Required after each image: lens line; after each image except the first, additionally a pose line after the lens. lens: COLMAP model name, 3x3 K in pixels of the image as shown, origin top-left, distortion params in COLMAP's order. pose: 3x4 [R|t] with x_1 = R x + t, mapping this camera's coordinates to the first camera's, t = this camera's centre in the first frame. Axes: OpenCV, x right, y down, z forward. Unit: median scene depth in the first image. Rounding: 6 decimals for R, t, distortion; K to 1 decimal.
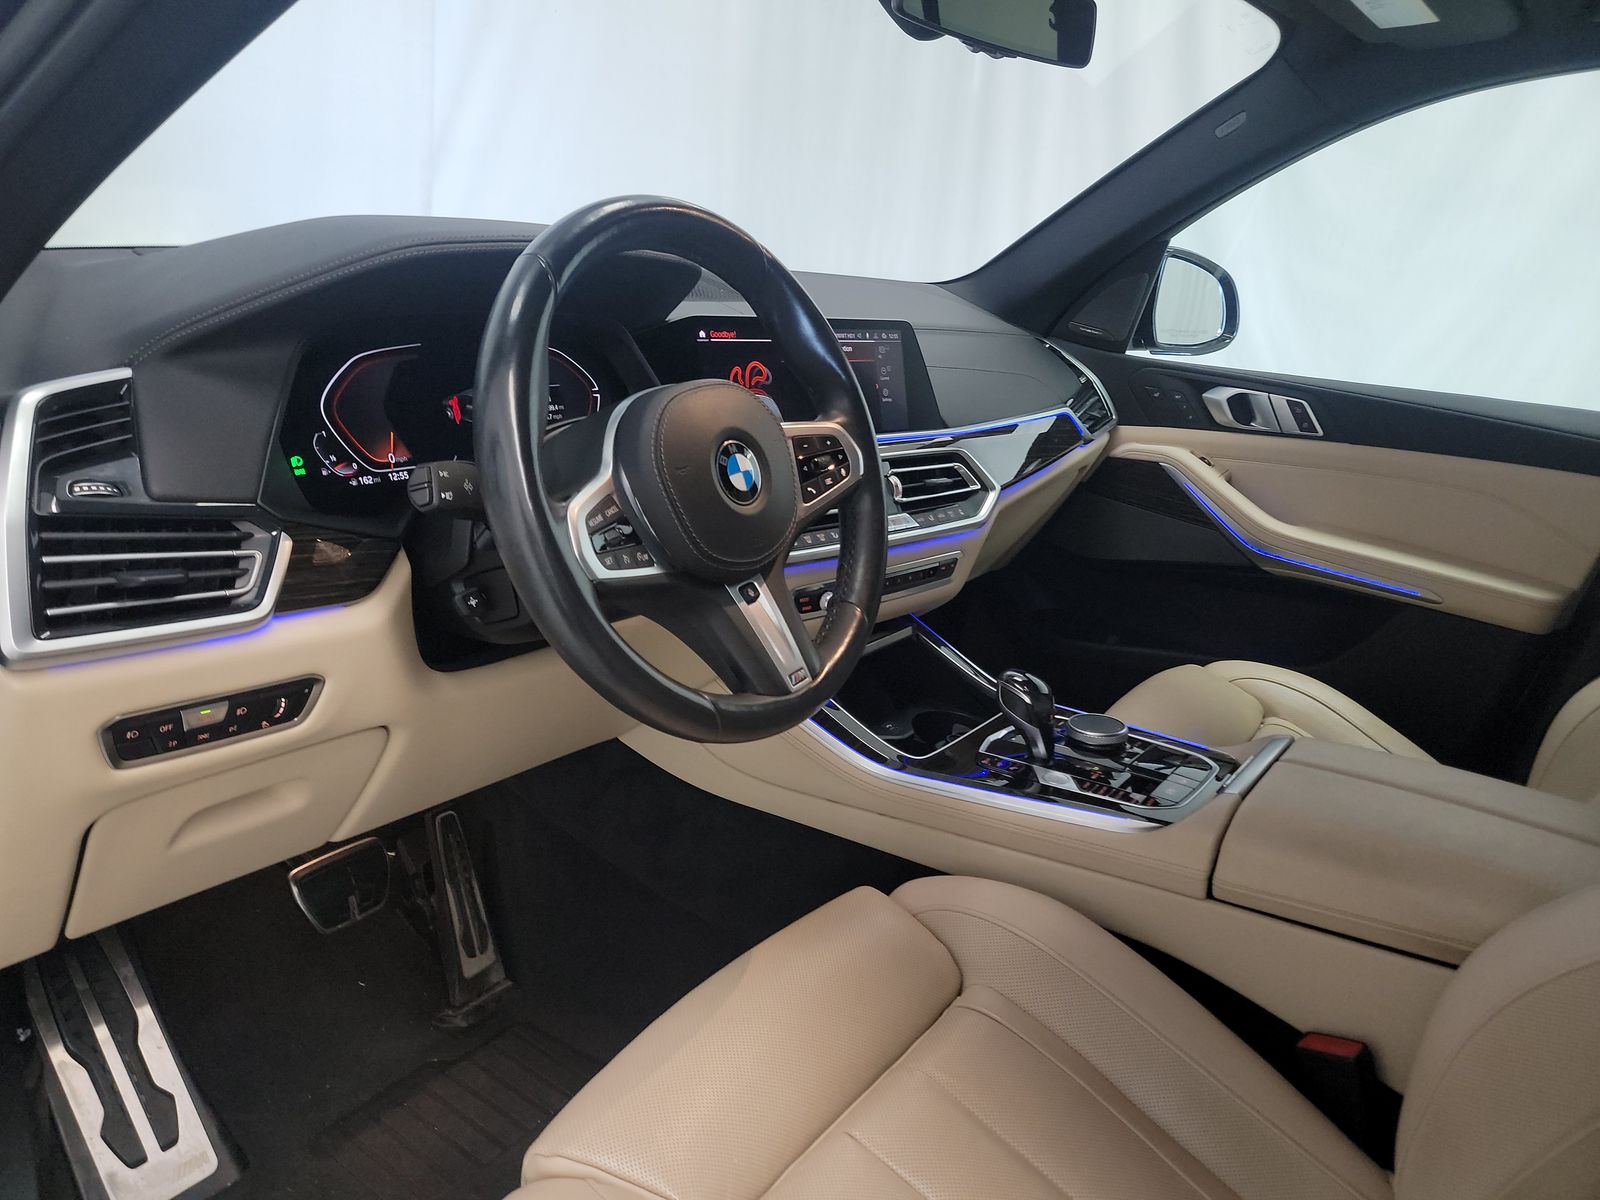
lens RADIAL K [[1115.2, 0, 799.4], [0, 1115.2, 585.3], [0, 0, 1]] dist [0.053730, -0.045786]
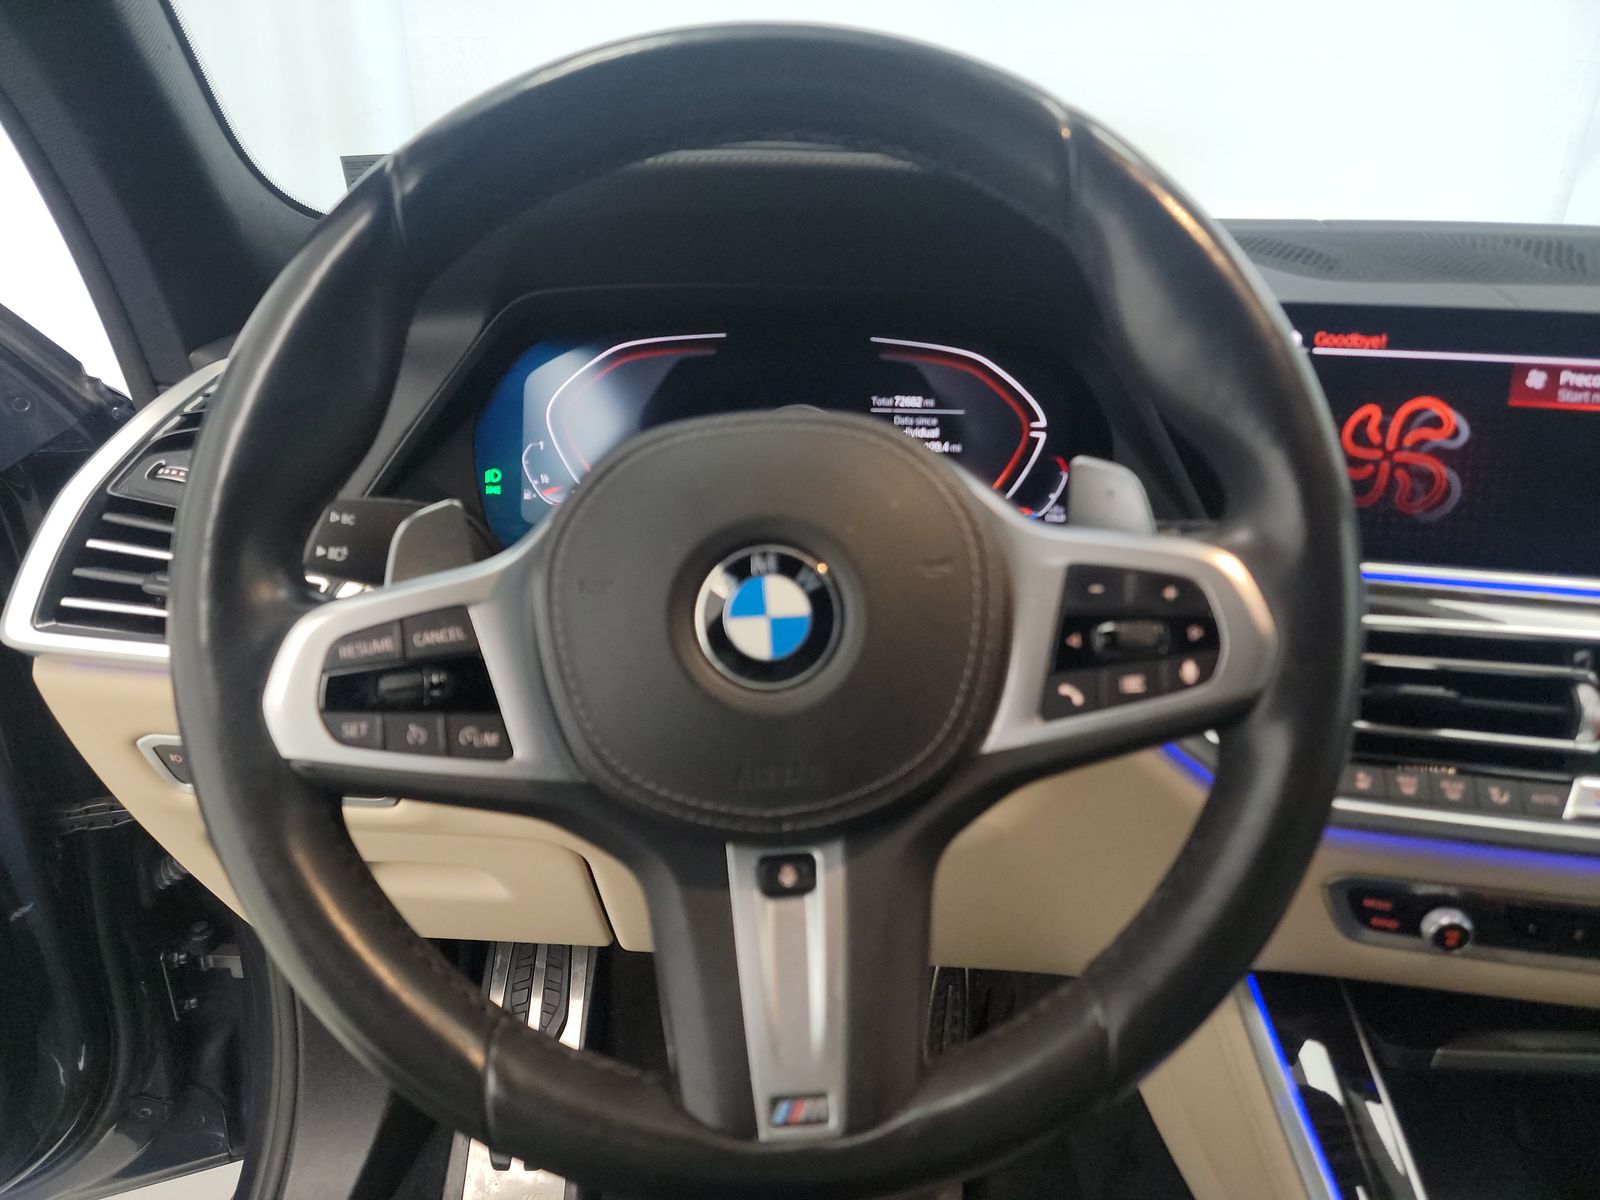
lens RADIAL K [[1110.2, 0, 822.1], [0, 1110.2, 595.0], [0, 0, 1]] dist [0.053822, -0.002919]
pose [[0.588423, 0.206645, -0.781701, 0.285293], [-0.216941, 0.971690, 0.093568, -0.145037], [0.778906, 0.114525, 0.616595, 0.685517]]
